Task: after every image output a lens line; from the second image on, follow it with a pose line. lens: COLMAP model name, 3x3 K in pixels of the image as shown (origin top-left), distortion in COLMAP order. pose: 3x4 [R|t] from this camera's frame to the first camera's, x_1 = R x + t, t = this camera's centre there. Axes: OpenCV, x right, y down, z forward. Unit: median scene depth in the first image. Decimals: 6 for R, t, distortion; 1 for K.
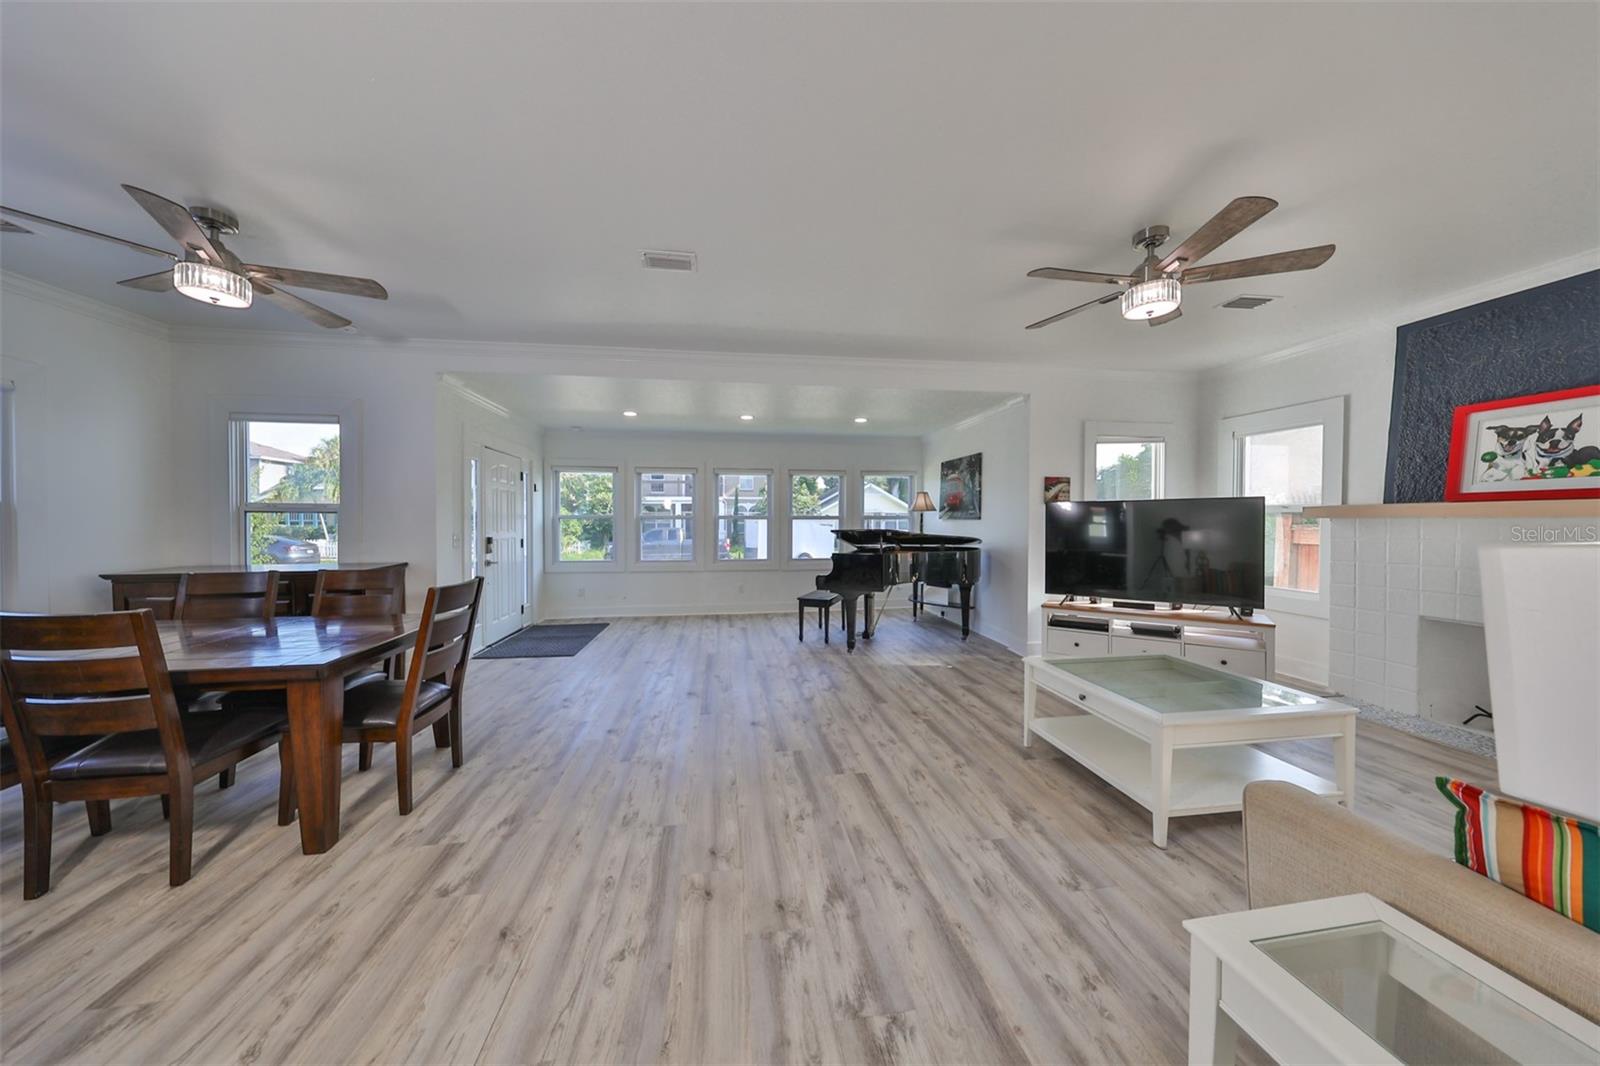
lens RADIAL K [[499.2, 0, 794.6], [0, 499.2, 531.2], [0, 0, 1]] dist [-0.000650, 0.000051]
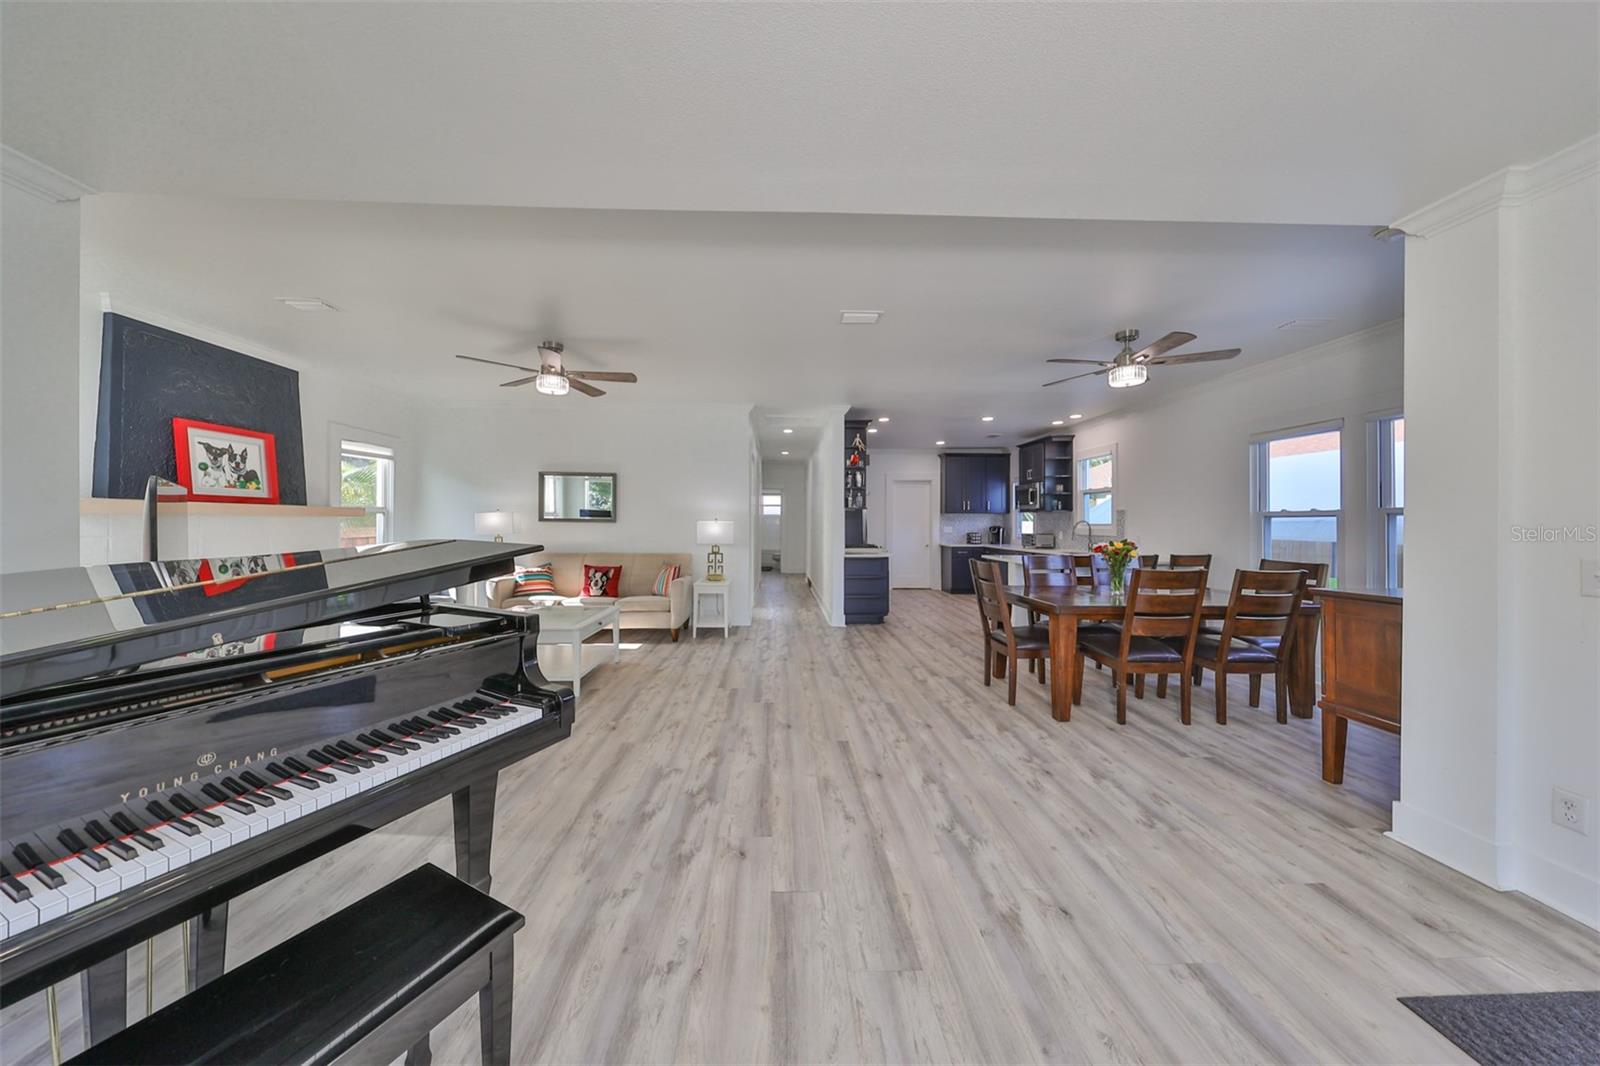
lens RADIAL K [[497.0, 0, 803.4], [0, 497.0, 531.0], [0, 0, 1]] dist [-0.009804, 0.000038]
pose [[-0.996042, -0.005766, 0.088701, -0.172715], [-0.002315, 0.999238, 0.038952, -0.032443], [-0.088858, 0.038592, -0.995296, 1.731463]]
